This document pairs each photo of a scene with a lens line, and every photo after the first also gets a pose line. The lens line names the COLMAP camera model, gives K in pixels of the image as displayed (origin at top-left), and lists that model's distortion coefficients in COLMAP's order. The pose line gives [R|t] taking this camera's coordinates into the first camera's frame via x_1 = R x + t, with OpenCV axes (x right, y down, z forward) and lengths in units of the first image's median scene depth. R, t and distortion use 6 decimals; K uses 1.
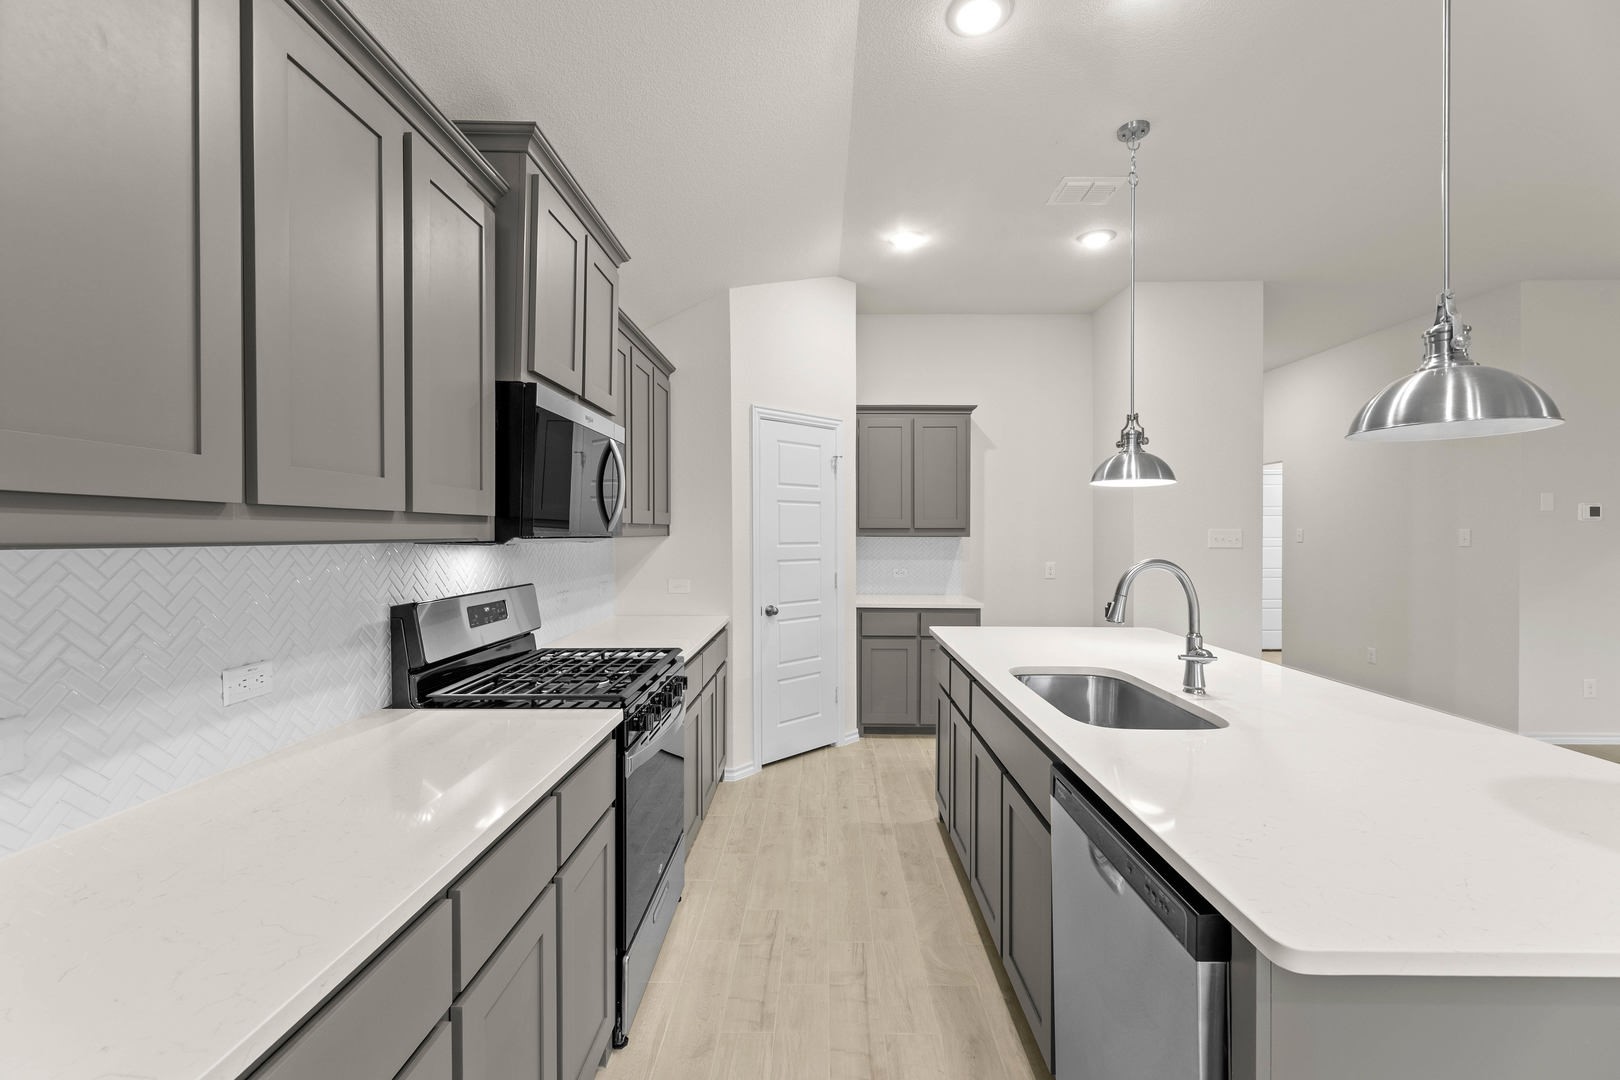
lens RADIAL K [[663.5, 0, 803.9], [0, 663.5, 536.7], [0, 0, 1]] dist [-0.001144, 0.000409]
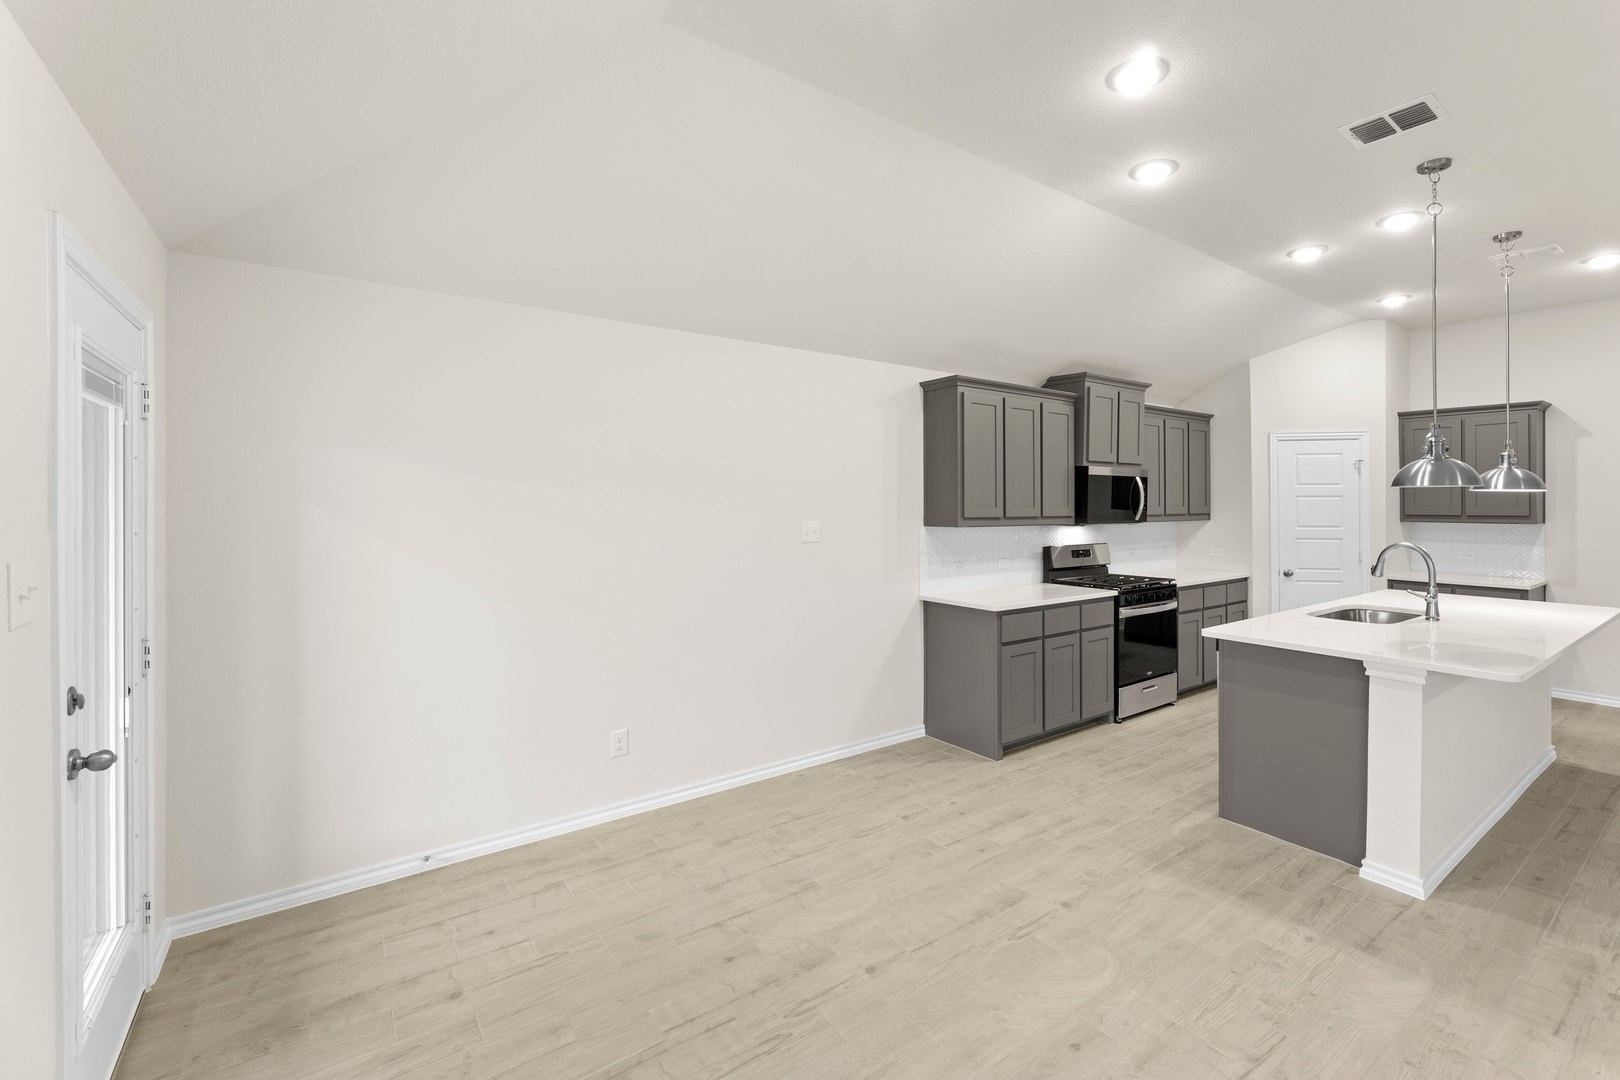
lens RADIAL K [[663.5, 0, 848.6], [0, 663.5, 507.3], [0, 0, 1]] dist [-0.001144, 0.000409]
pose [[0.605063, -0.000694, -0.796177, 0.934302], [-0.002550, 0.999993, -0.002810, -0.044640], [0.796174, 0.003730, 0.605057, -1.136776]]
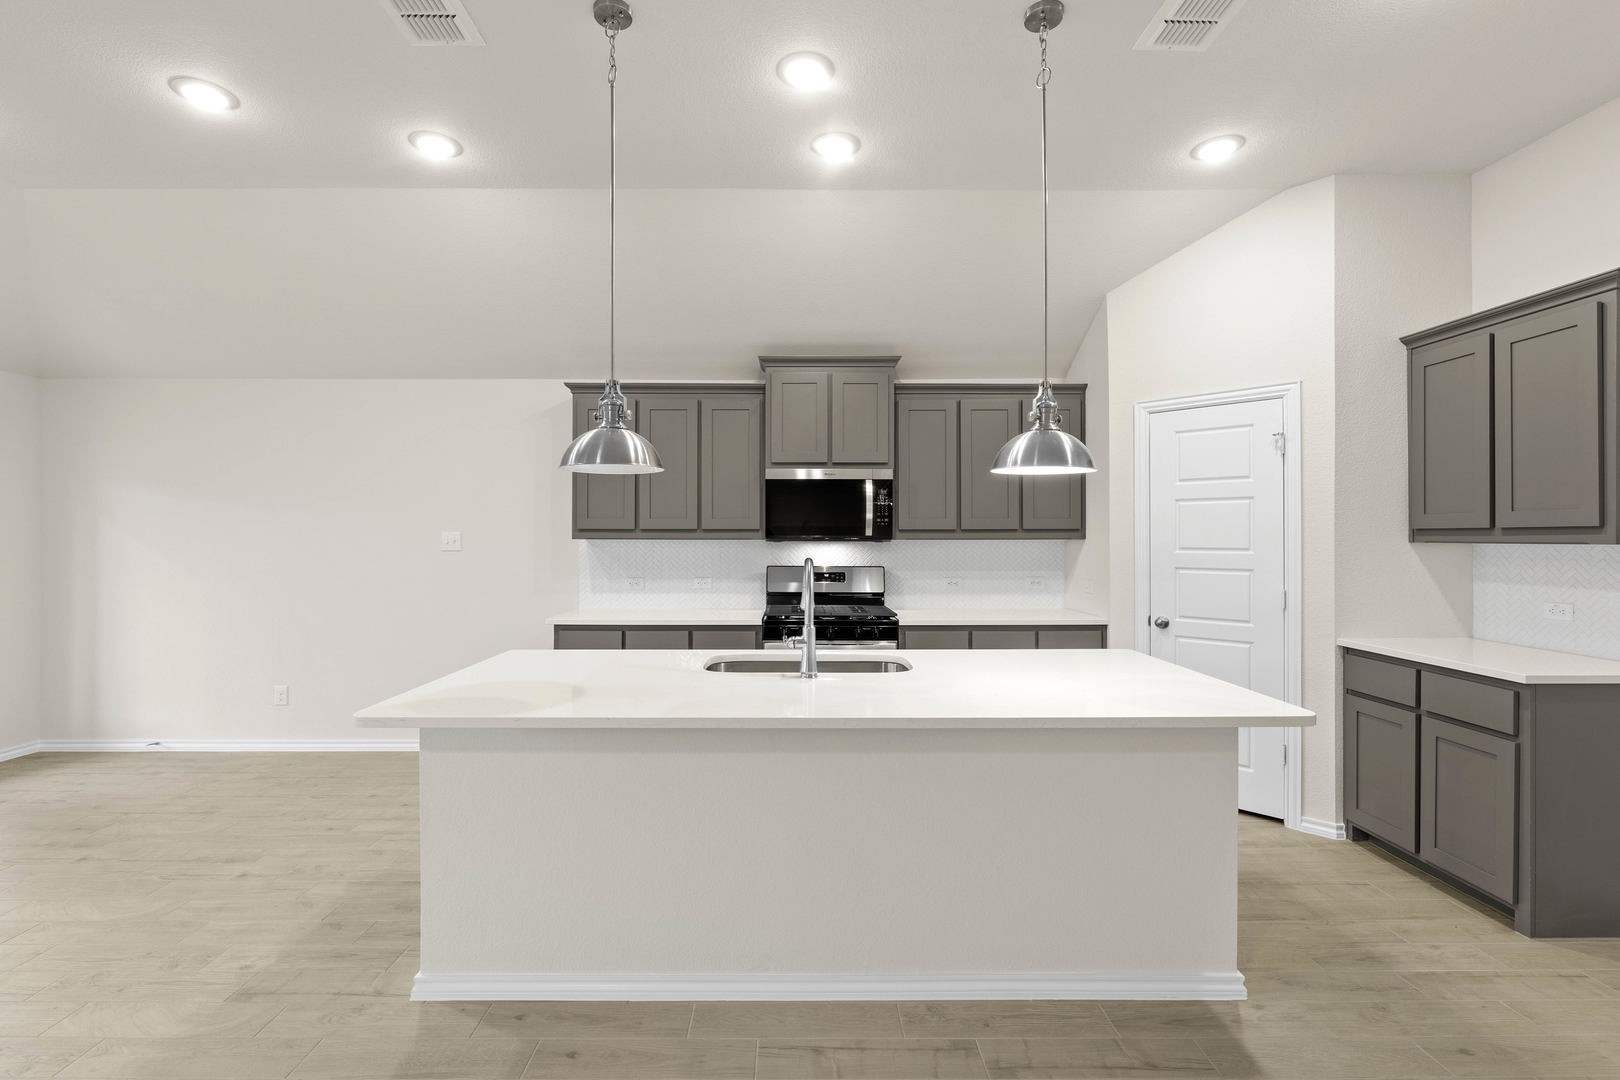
lens RADIAL K [[699.1, 0, 806.0], [0, 699.1, 538.3], [0, 0, 1]] dist [-0.000519, -0.000219]
pose [[0.036022, -0.001593, -0.999350, 1.591735], [-0.007526, 0.999970, -0.001865, 0.003715], [0.999323, 0.007588, 0.036009, 0.863312]]
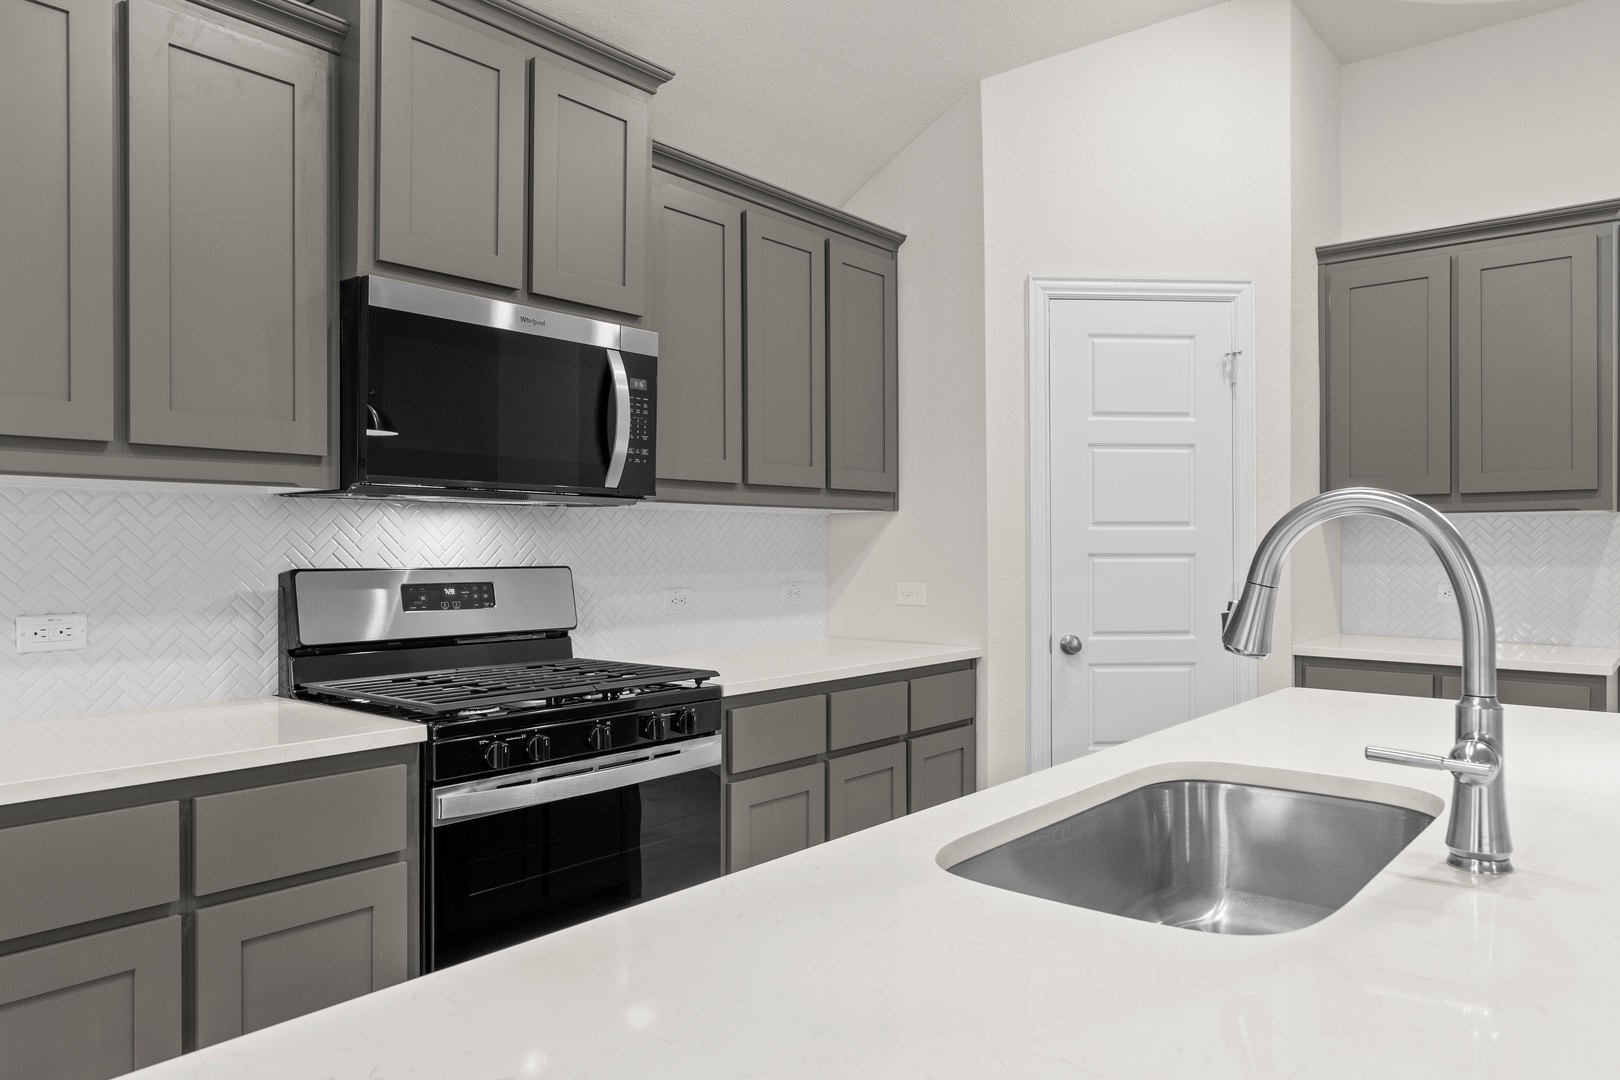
lens RADIAL K [[1070.1, 0, 802.0], [0, 1070.1, 550.5], [0, 0, 1]] dist [0.002671, -0.002387]
pose [[0.782202, 0.001130, -0.623024, 0.591103], [-0.003041, 0.999993, -0.002004, 0.064174], [0.623018, 0.003463, 0.782200, 0.297790]]
